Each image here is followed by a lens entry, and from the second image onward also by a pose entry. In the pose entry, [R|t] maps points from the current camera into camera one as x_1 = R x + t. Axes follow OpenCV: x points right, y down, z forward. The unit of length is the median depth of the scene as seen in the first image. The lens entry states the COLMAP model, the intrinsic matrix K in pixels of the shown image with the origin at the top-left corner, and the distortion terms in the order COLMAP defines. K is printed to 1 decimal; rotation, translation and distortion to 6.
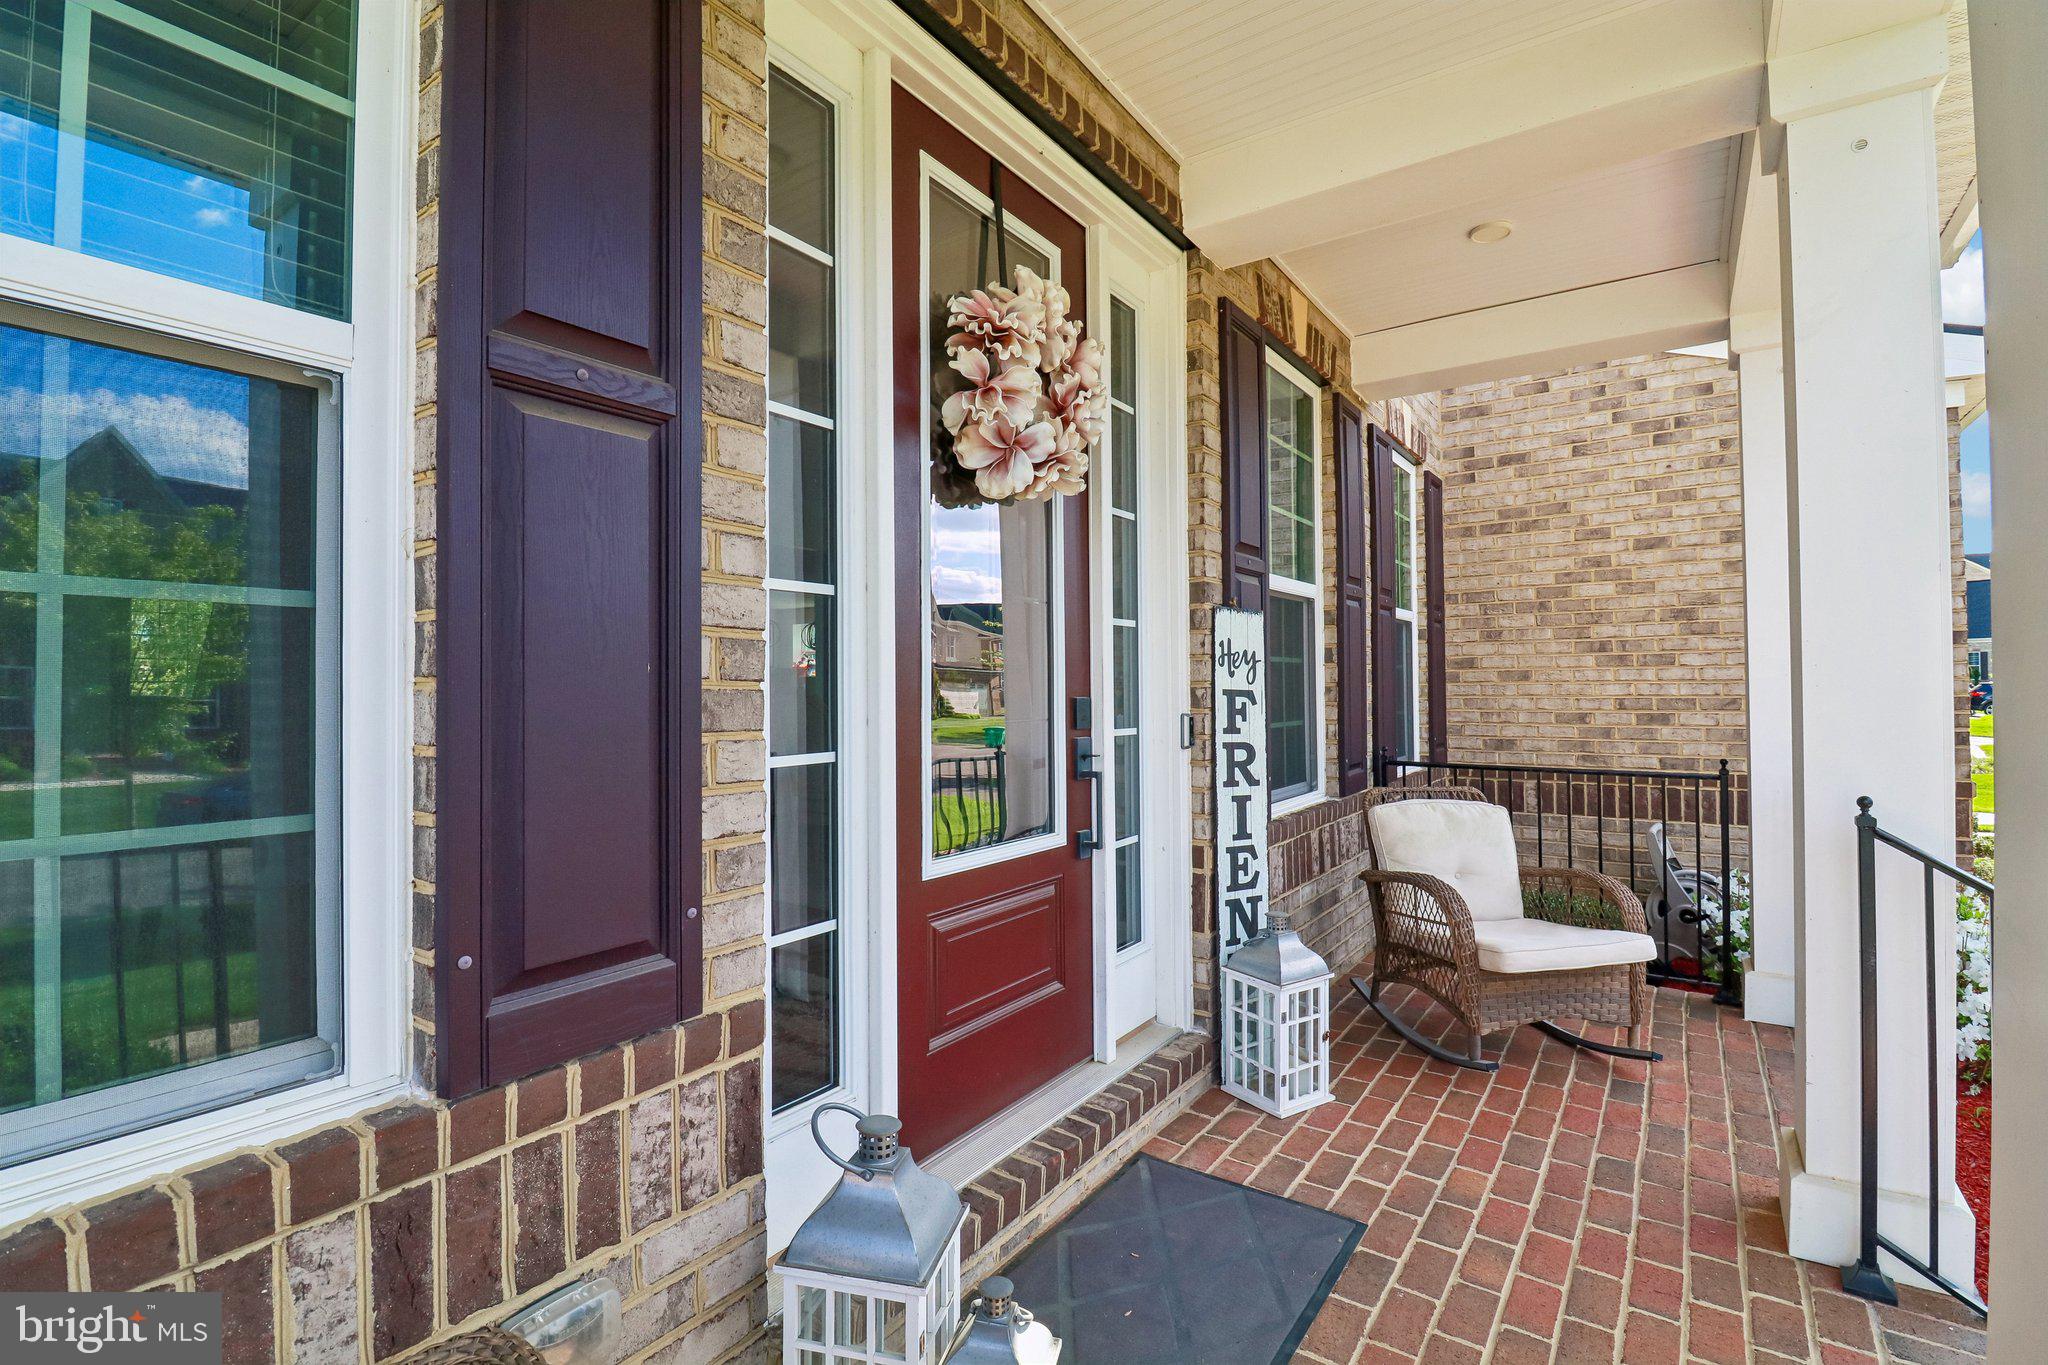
lens RADIAL K [[950.9, 0, 1016.1], [0, 950.9, 673.1], [0, 0, 1]] dist [0.000836, -0.012183]
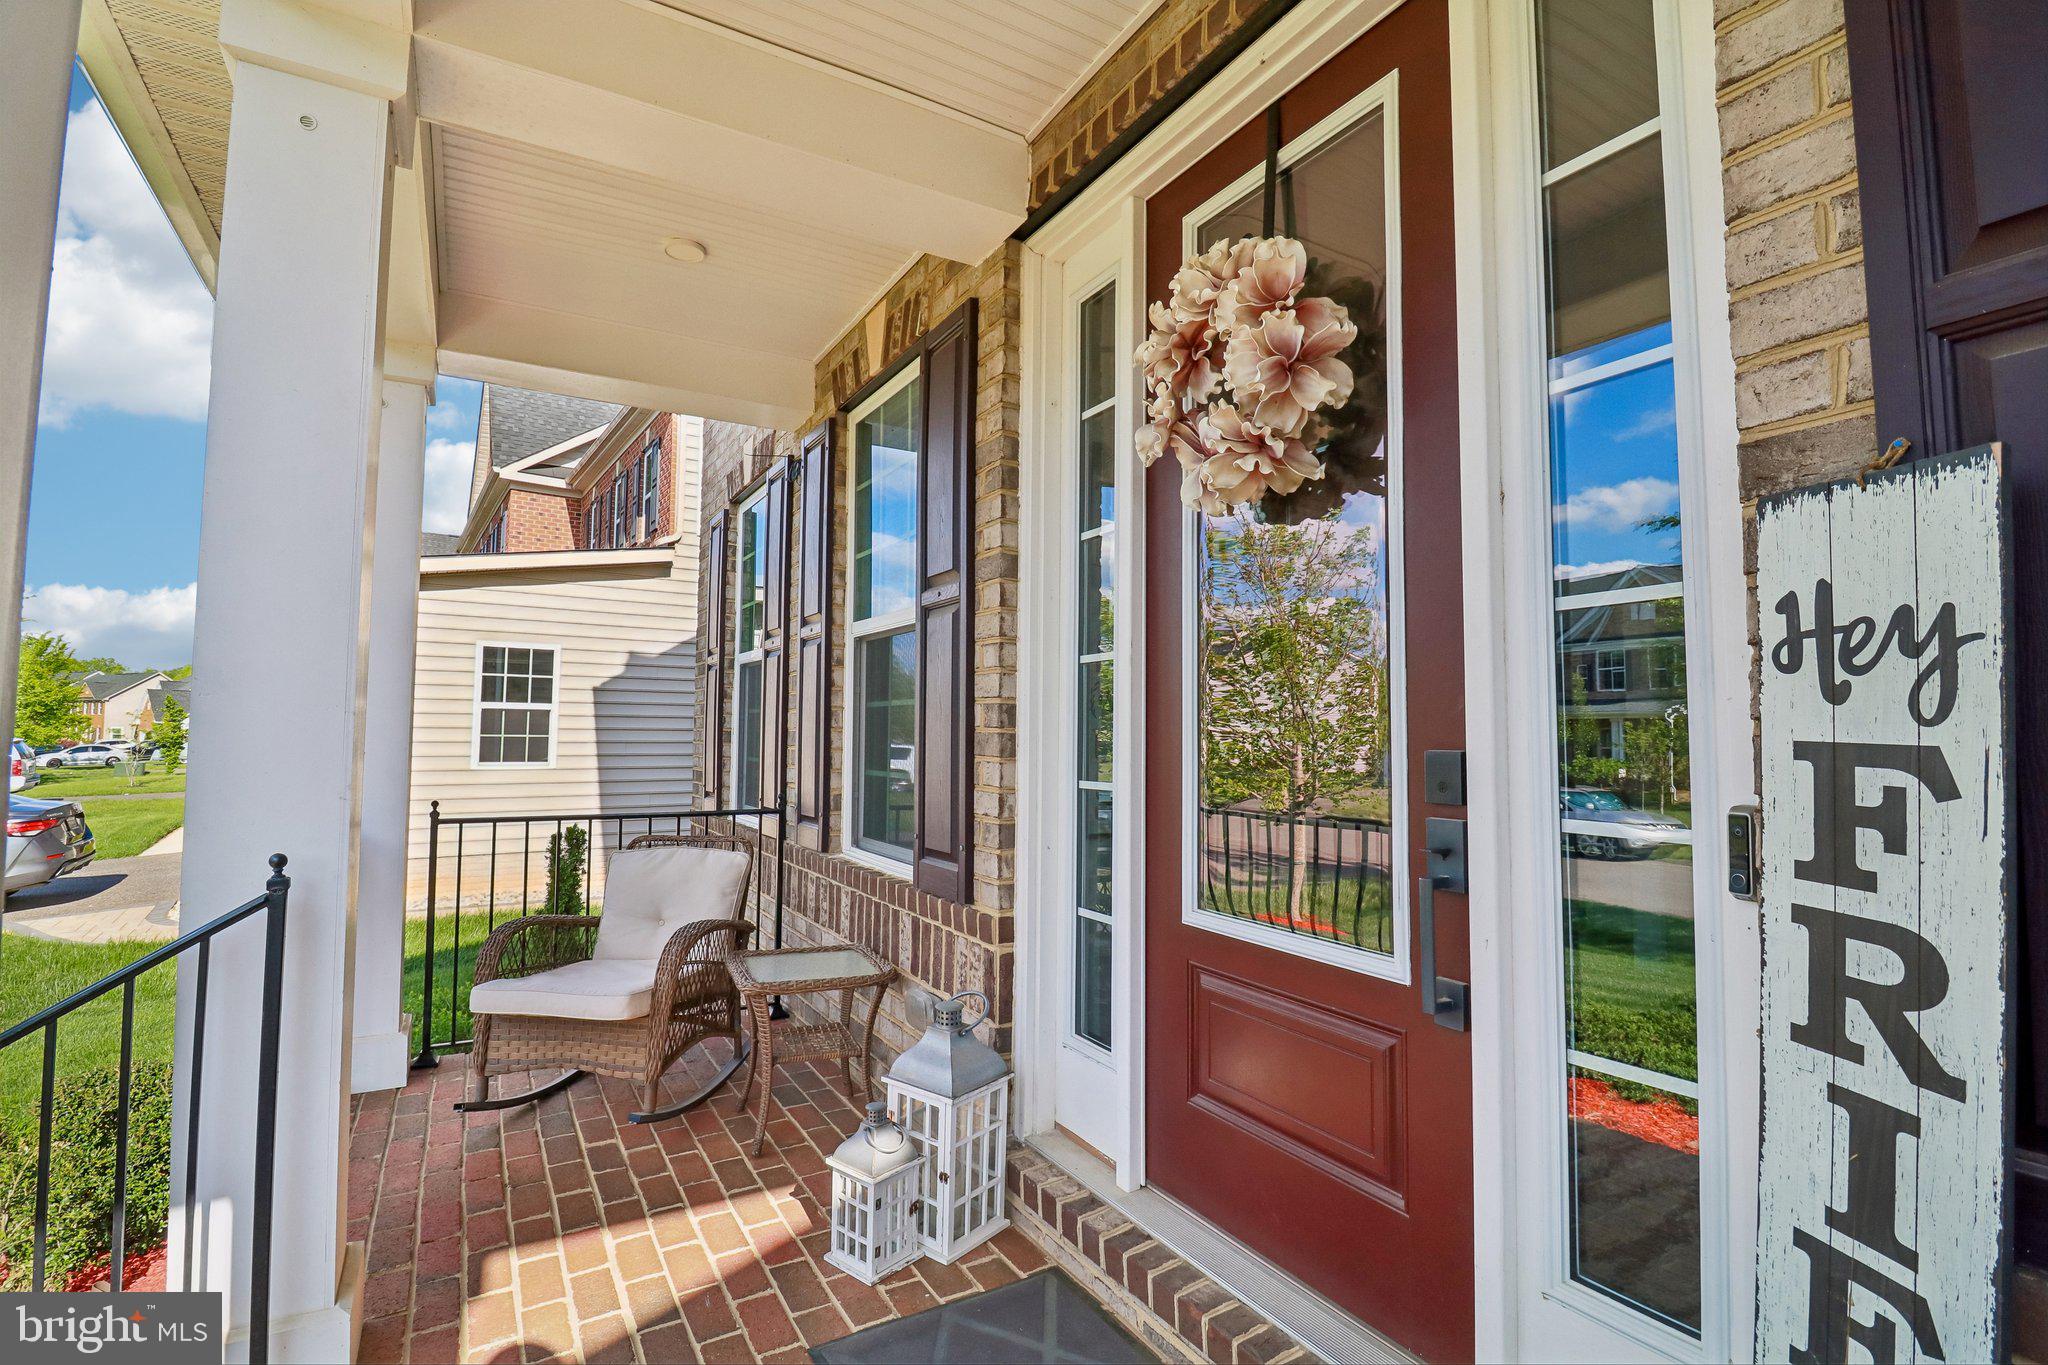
lens RADIAL K [[950.9, 0, 1014.1], [0, 950.9, 693.4], [0, 0, 1]] dist [0.000836, -0.012183]
pose [[-0.429153, -0.049882, -0.901853, 0.612297], [-0.003561, 0.998560, -0.053537, 0.018064], [0.903225, -0.019764, -0.428712, 0.868908]]
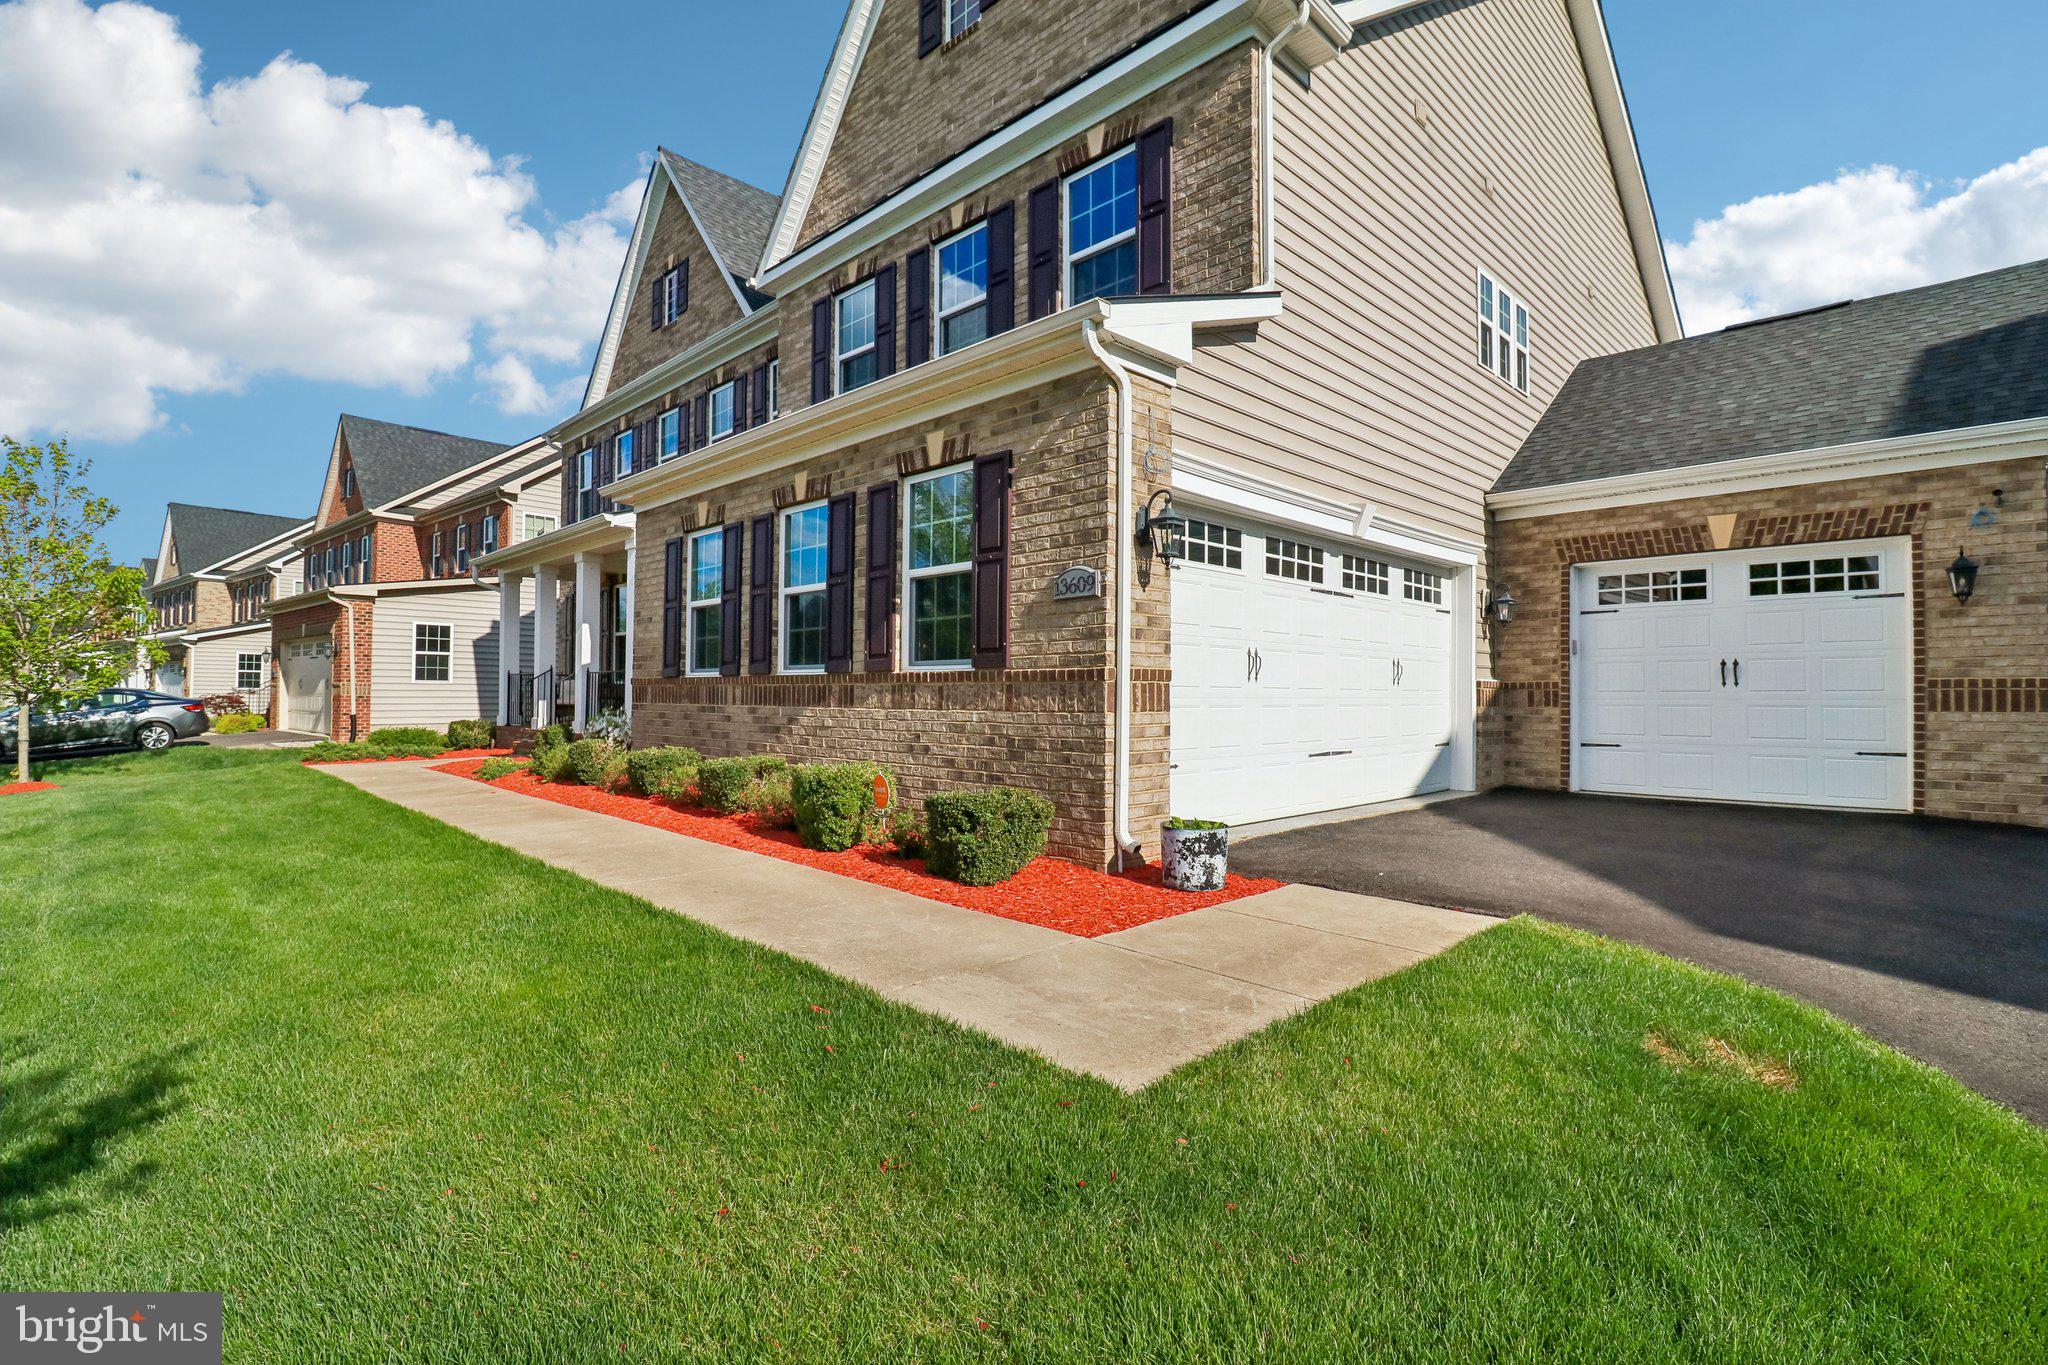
lens RADIAL K [[950.9, 0, 1012.2], [0, 950.9, 674.4], [0, 0, 1]] dist [0.000836, -0.012183]
pose [[-0.188570, -0.016137, -0.981927, 4.624354], [0.011795, 0.999756, -0.018695, 0.239652], [0.981989, -0.015107, -0.188334, 3.481483]]
